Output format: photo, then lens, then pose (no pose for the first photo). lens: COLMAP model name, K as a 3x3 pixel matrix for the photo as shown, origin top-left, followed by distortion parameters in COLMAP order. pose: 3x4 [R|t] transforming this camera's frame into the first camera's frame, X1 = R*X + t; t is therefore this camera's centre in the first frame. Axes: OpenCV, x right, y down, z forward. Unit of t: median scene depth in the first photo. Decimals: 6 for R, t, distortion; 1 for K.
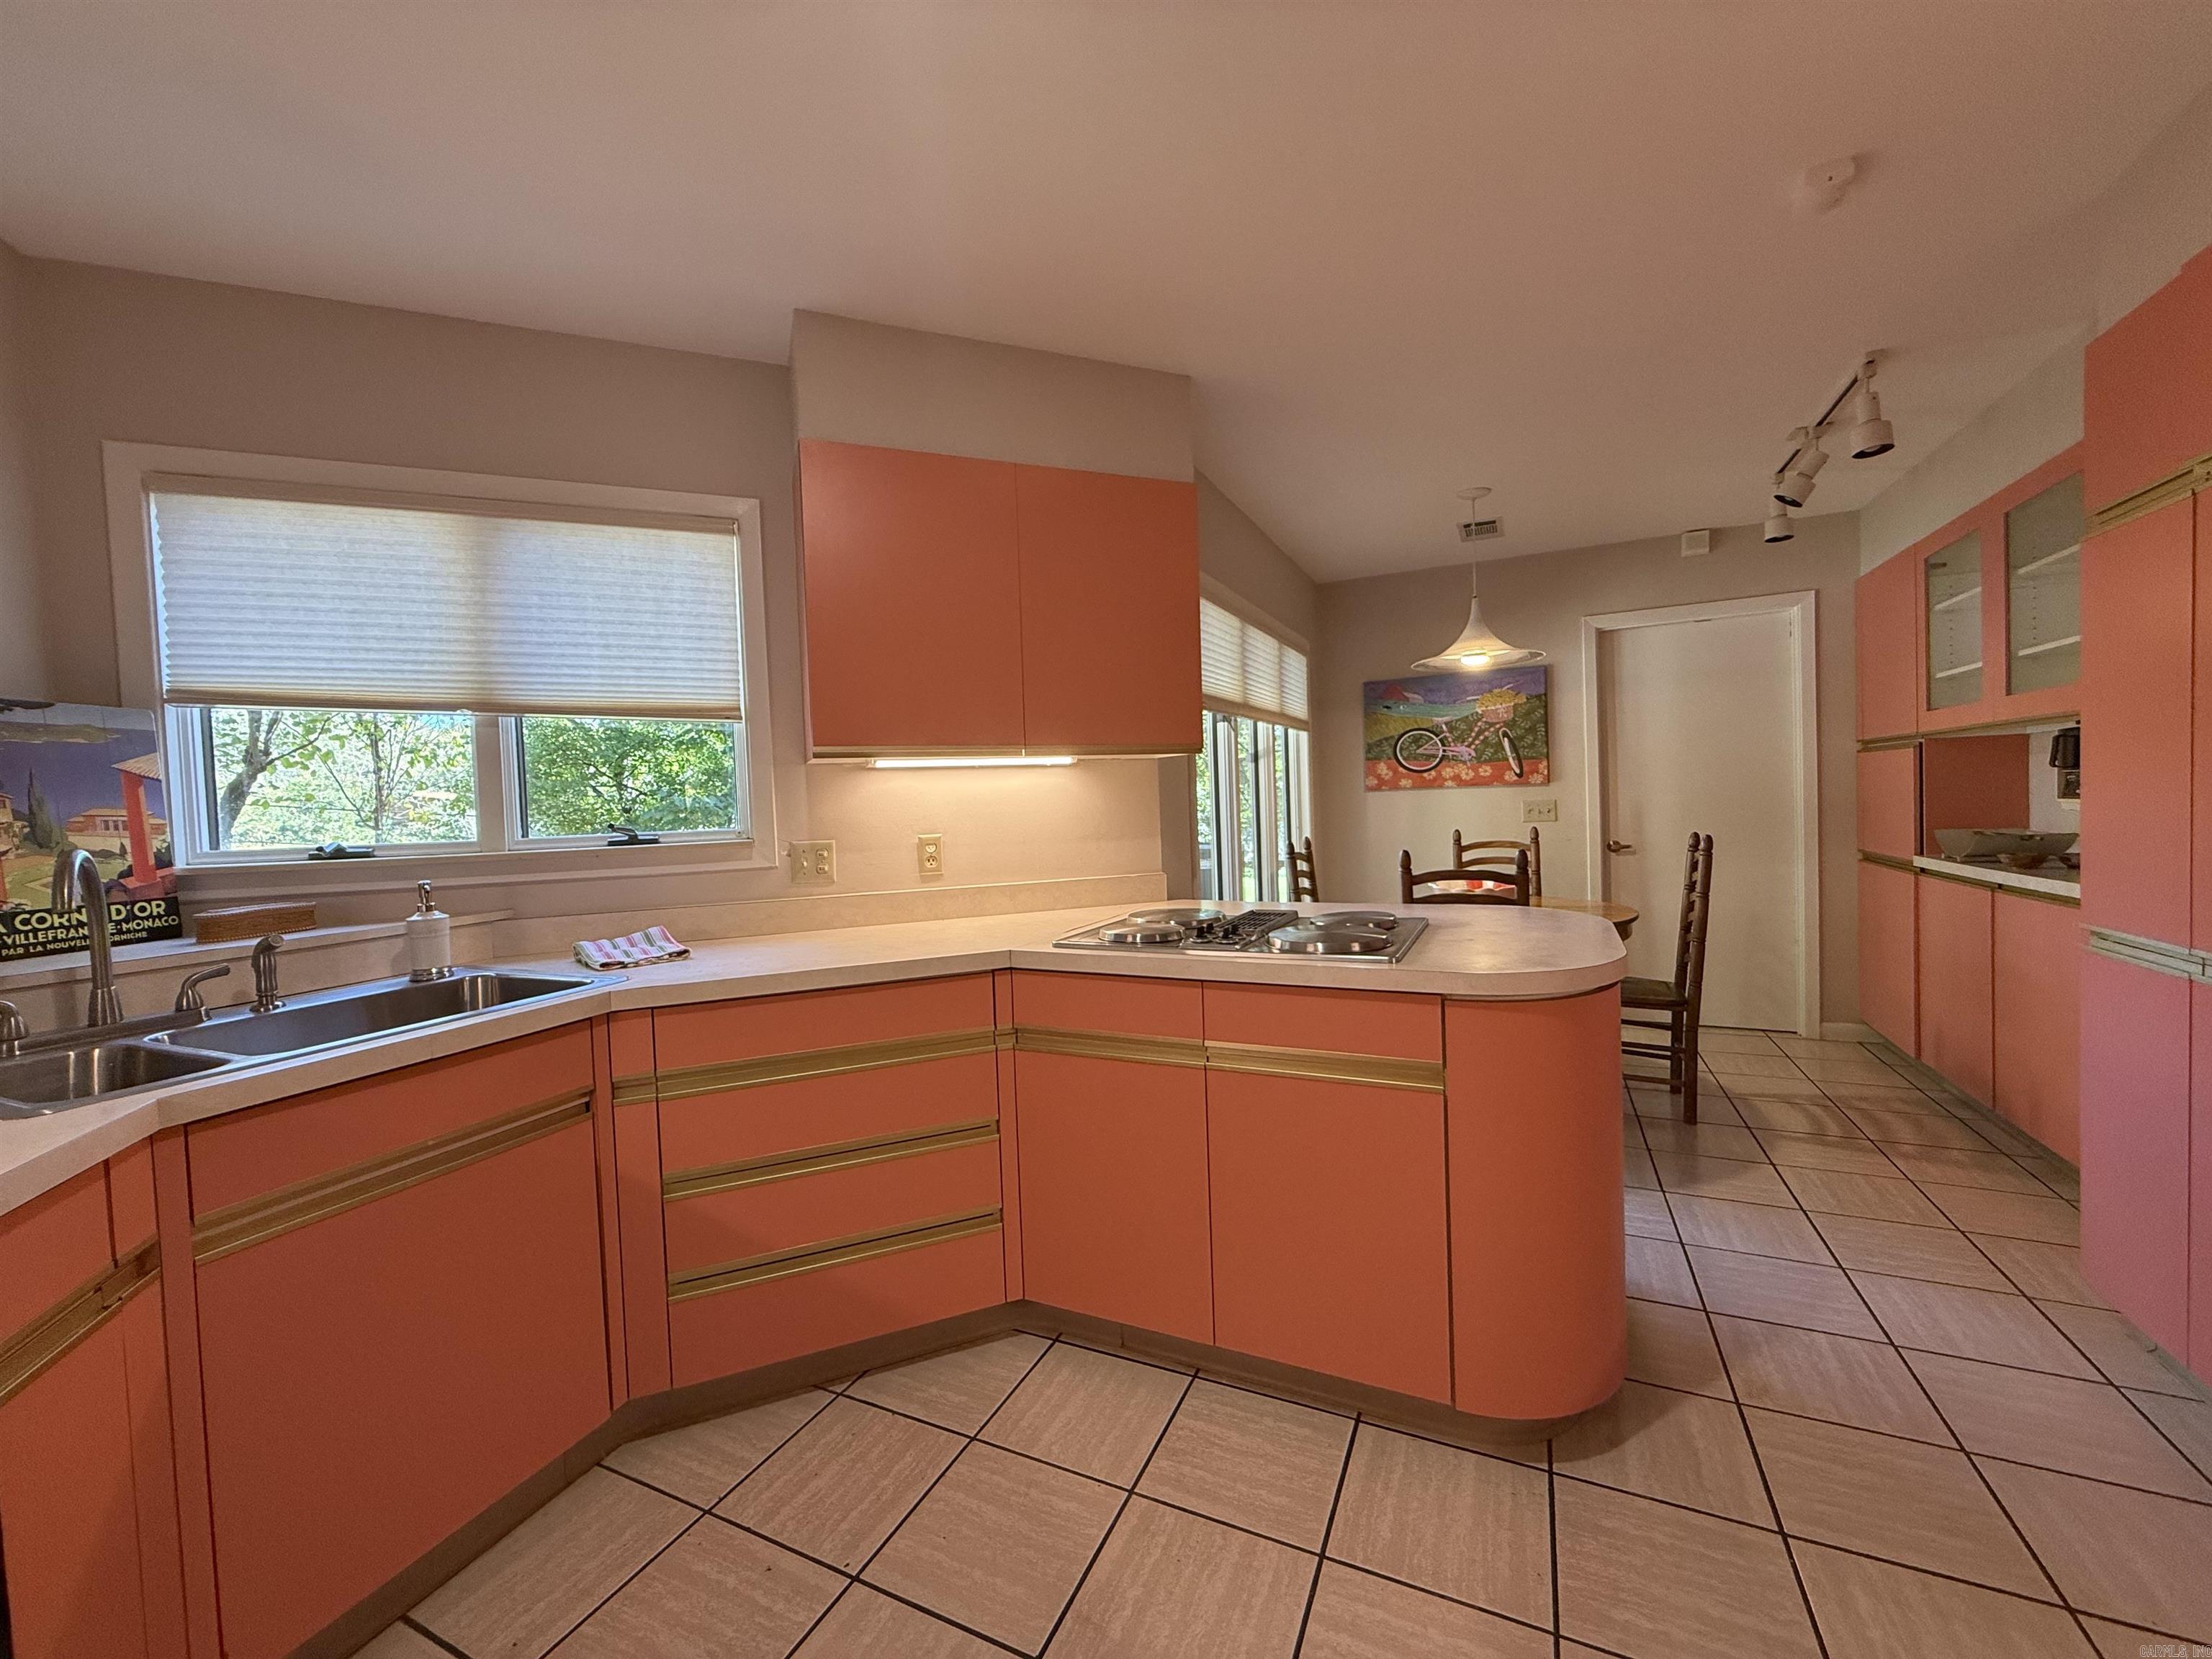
lens RADIAL K [[879.3, 0, 1102.7], [0, 879.3, 834.2], [0, 0, 1]] dist [0.000728, -0.000674]
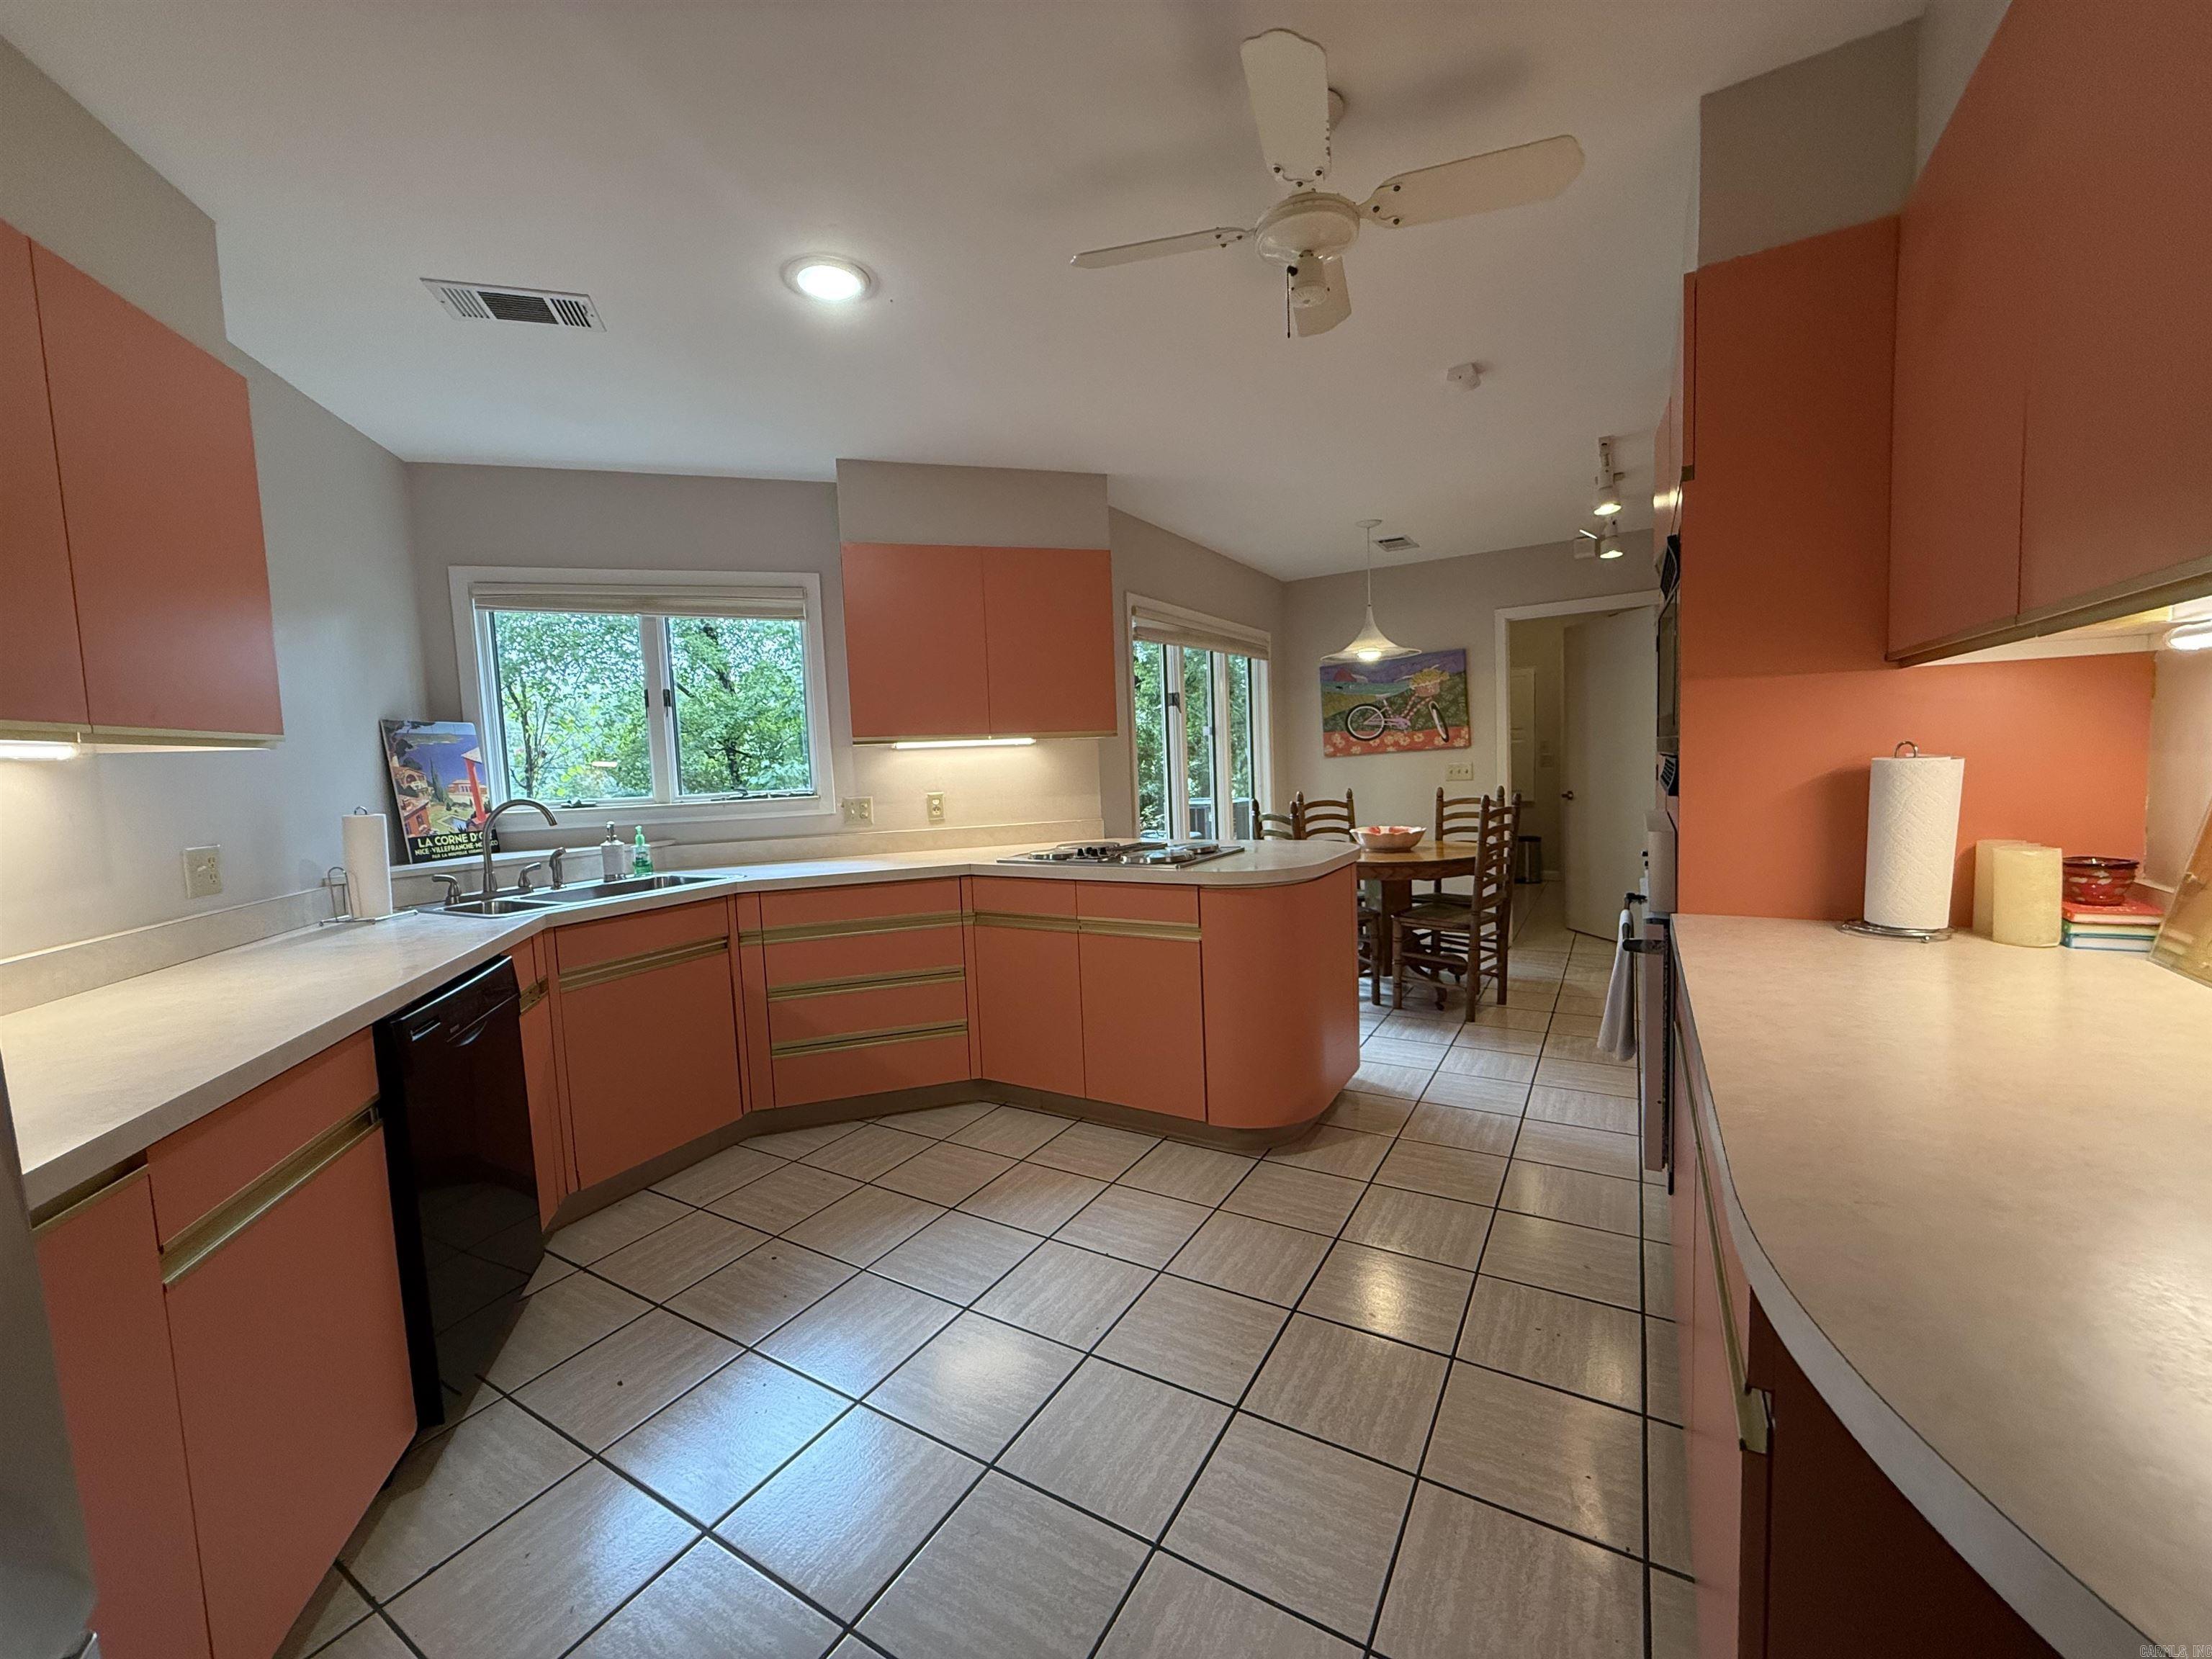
lens RADIAL K [[879.3, 0, 1103.6], [0, 879.3, 833.7], [0, 0, 1]] dist [0.000728, -0.000674]
pose [[0.995154, 0.001096, -0.098319, 0.293838], [0.003543, 0.998889, 0.046998, 0.001158], [0.098262, -0.047119, 0.994044, -0.573675]]
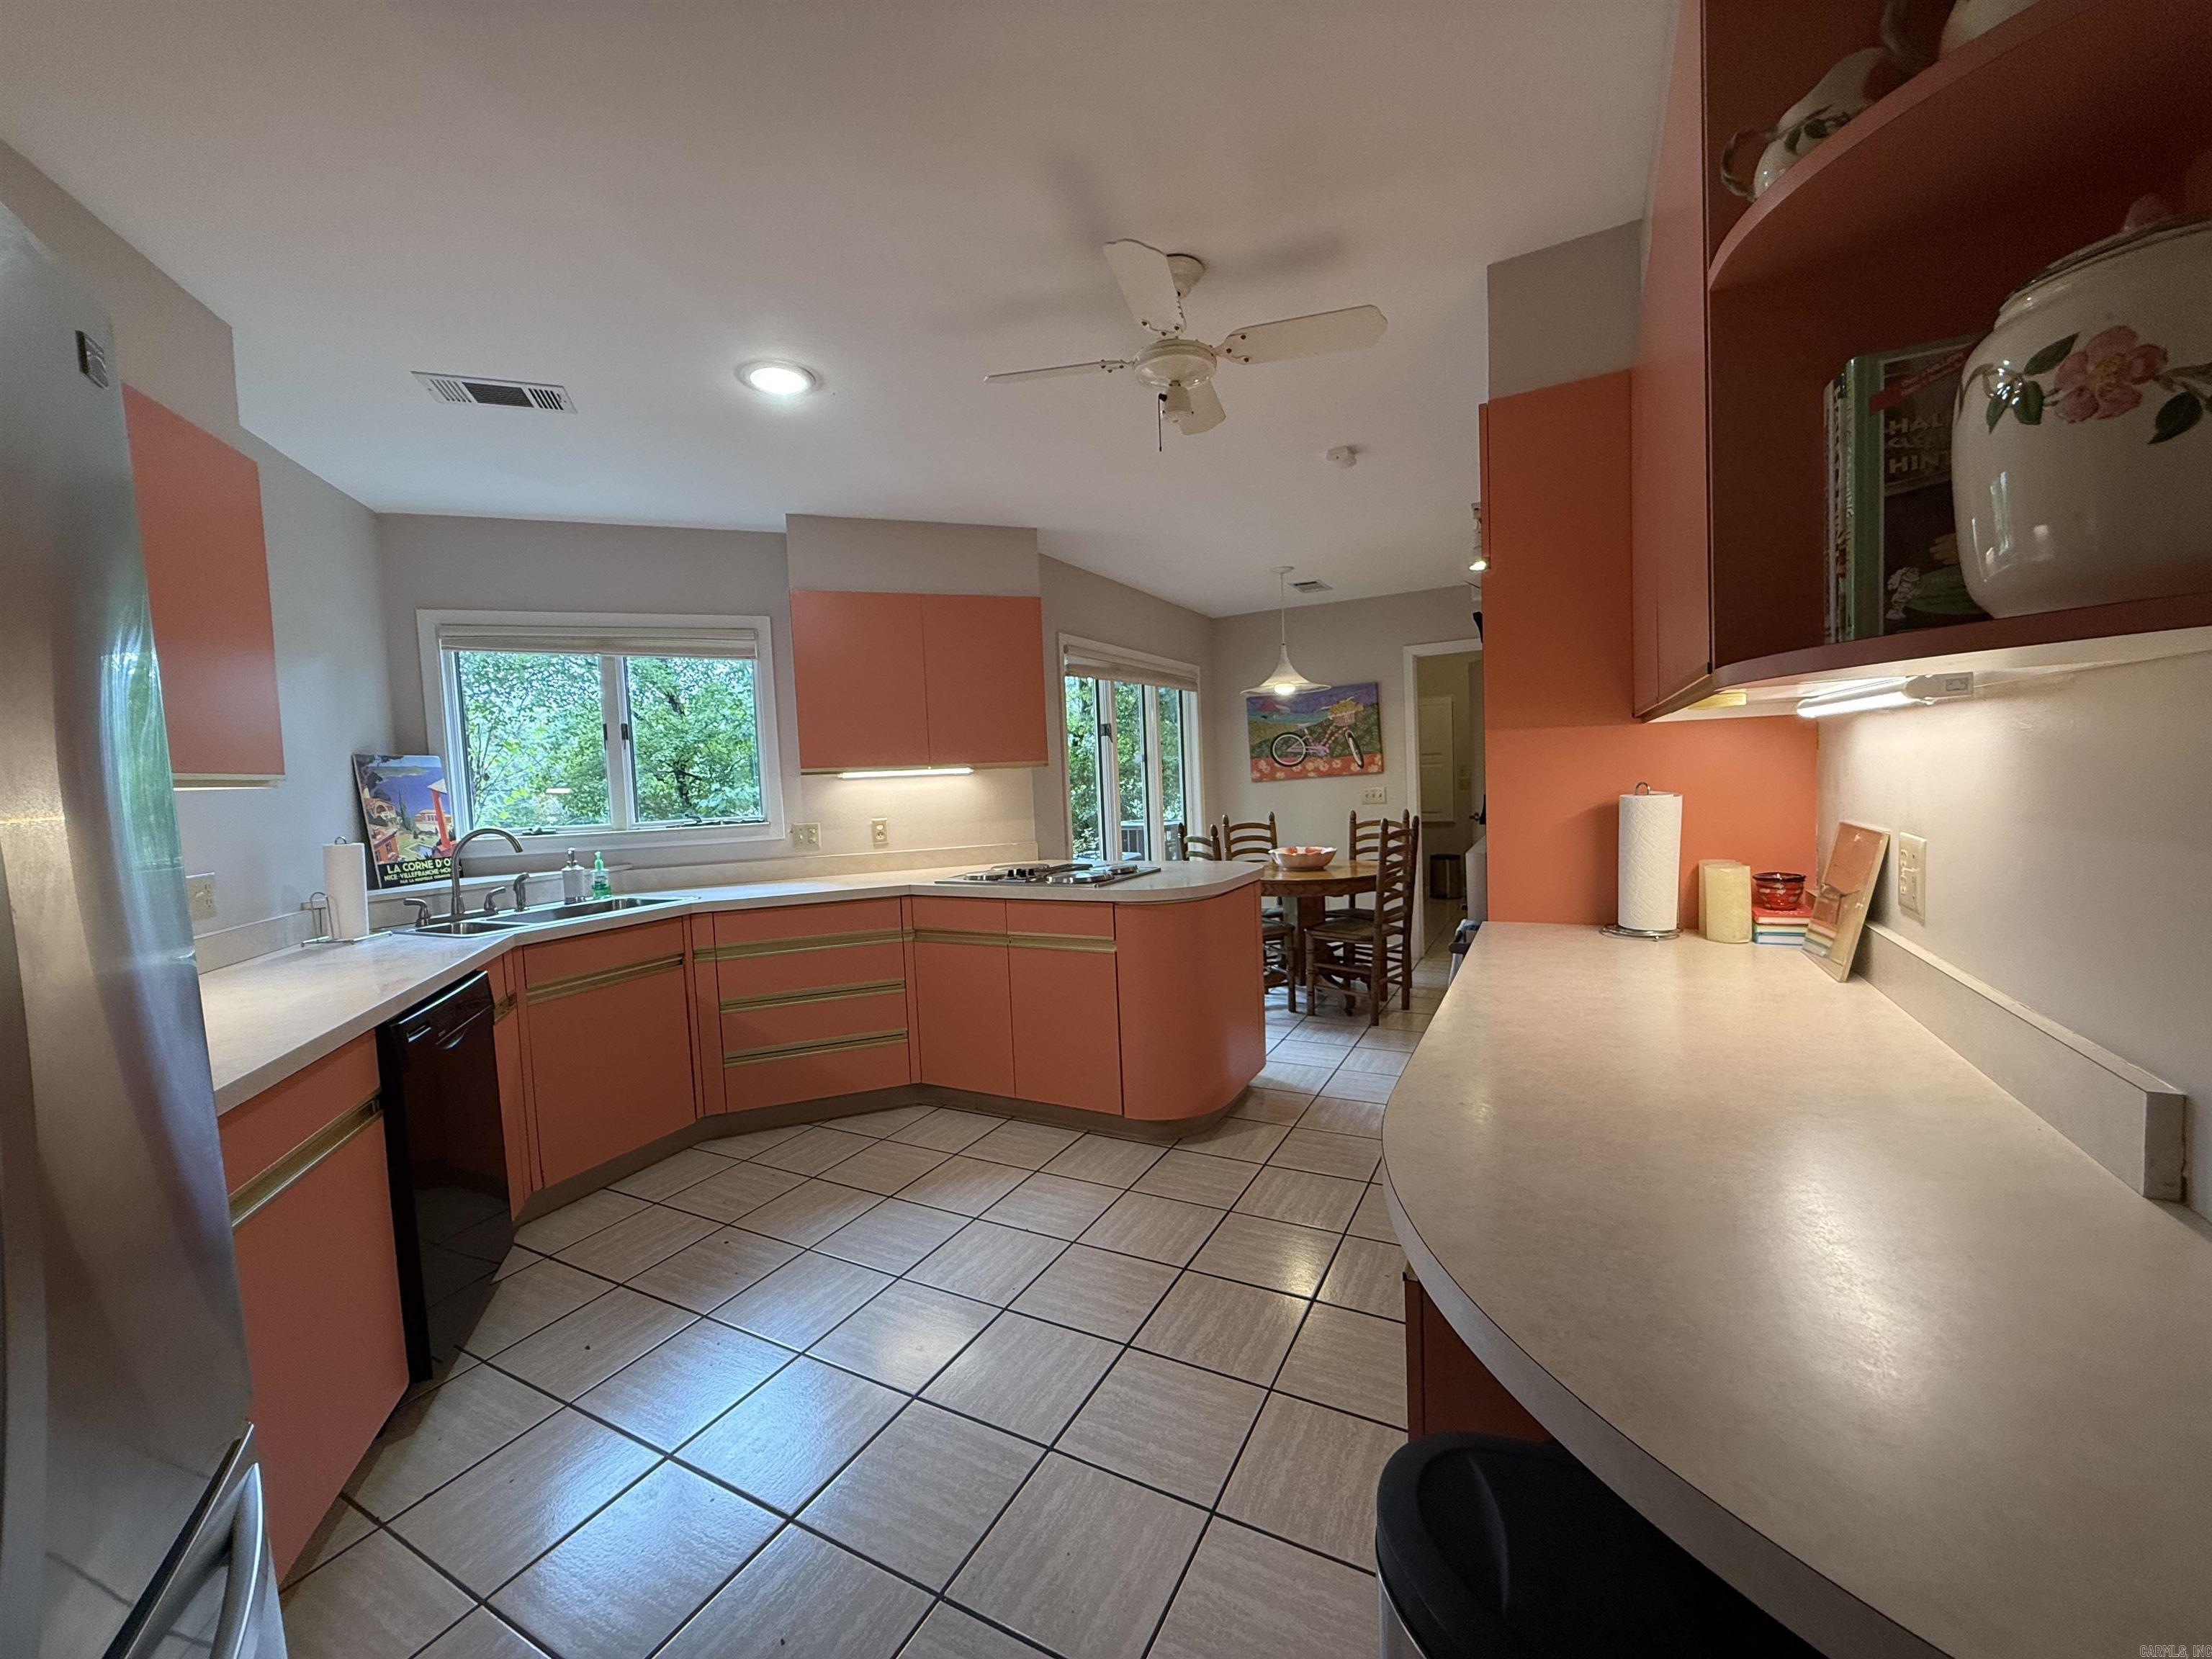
lens RADIAL K [[879.3, 0, 1104.1], [0, 879.3, 832.8], [0, 0, 1]] dist [0.000728, -0.000674]
pose [[0.998796, -0.006177, -0.048662, 0.365642], [0.007353, 0.999684, 0.024017, -0.011977], [0.048499, -0.024346, 0.998526, -0.731845]]
